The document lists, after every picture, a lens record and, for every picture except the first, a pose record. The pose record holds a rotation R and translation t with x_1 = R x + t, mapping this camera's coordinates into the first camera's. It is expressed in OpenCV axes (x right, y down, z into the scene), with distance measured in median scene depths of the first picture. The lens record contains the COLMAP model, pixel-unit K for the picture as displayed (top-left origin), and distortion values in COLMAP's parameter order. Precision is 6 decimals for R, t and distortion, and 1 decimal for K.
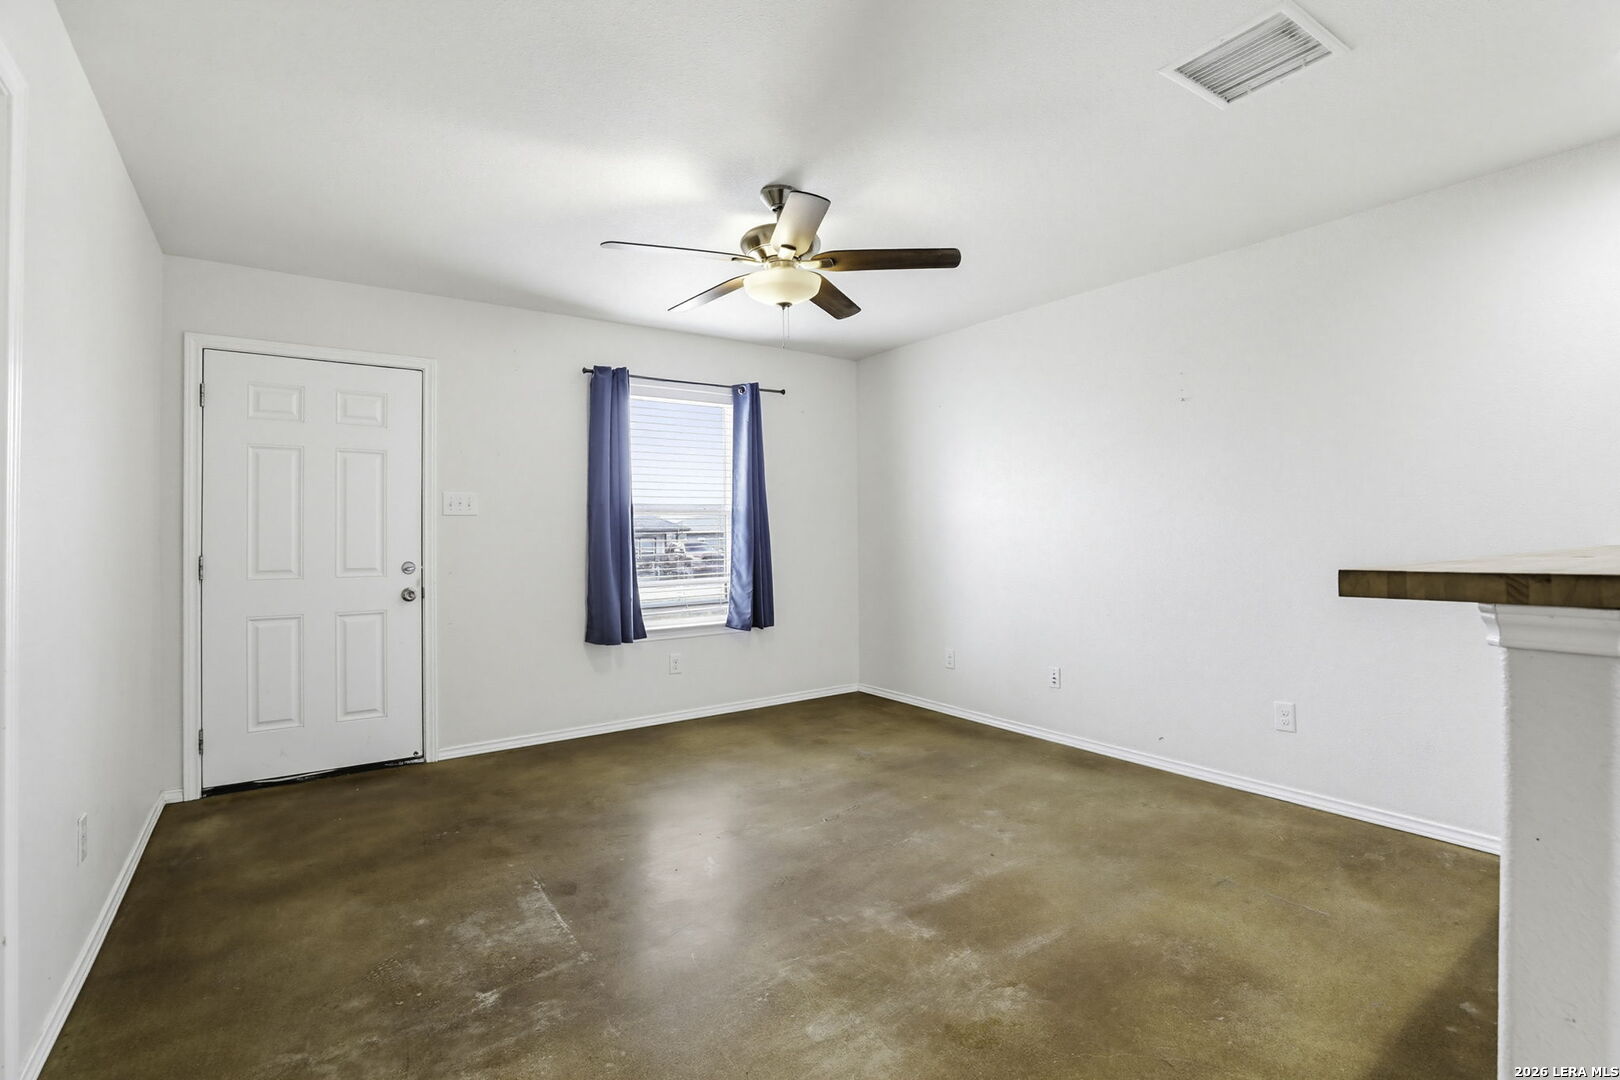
lens RADIAL K [[752.1, 0, 821.3], [0, 752.1, 525.3], [0, 0, 1]] dist [-0.041996, 0.010643]
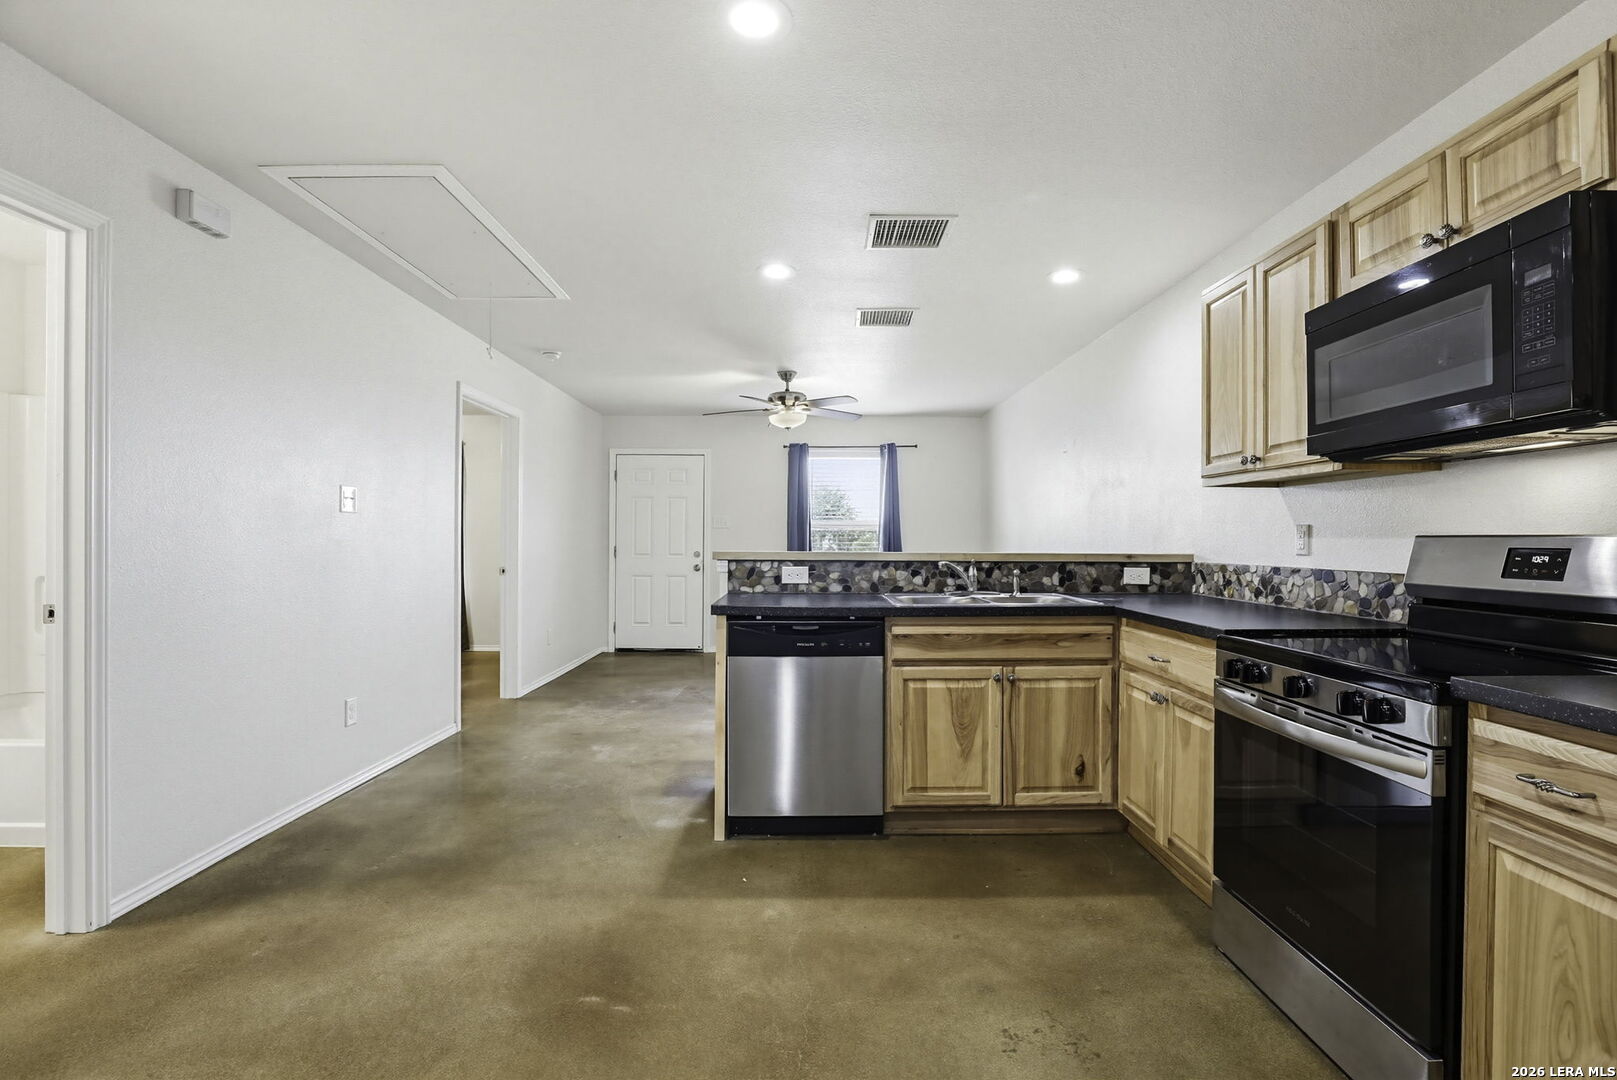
lens RADIAL K [[750.7, 0, 808.8], [0, 750.7, 543.3], [0, 0, 1]] dist [-0.041996, 0.010643]
pose [[0.808967, 0.014534, -0.587674, 1.024886], [-0.004259, 0.999813, 0.018864, -0.013854], [0.587838, -0.012757, 0.808878, -0.535612]]
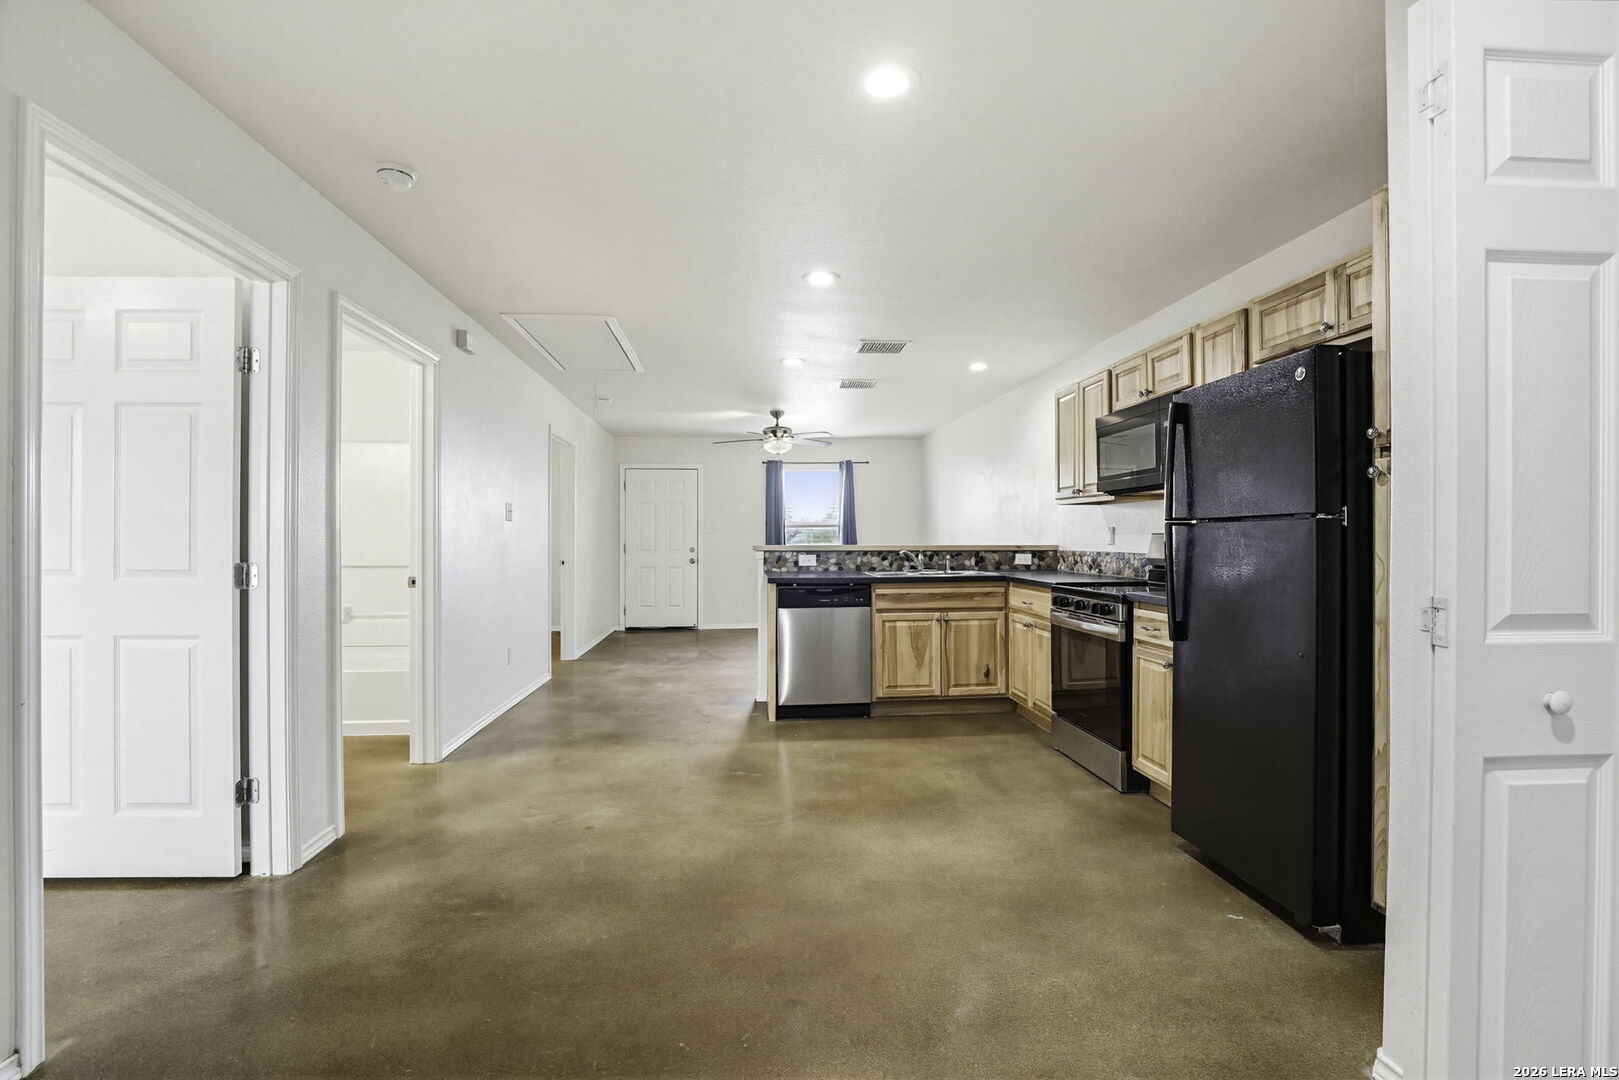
lens RADIAL K [[751.6, 0, 802.4], [0, 751.6, 538.6], [0, 0, 1]] dist [-0.041996, 0.010643]
pose [[0.854656, 0.007638, -0.519138, 1.230071], [0.000762, 0.999872, 0.015967, -0.022732], [0.519194, -0.014042, 0.854541, -1.100914]]
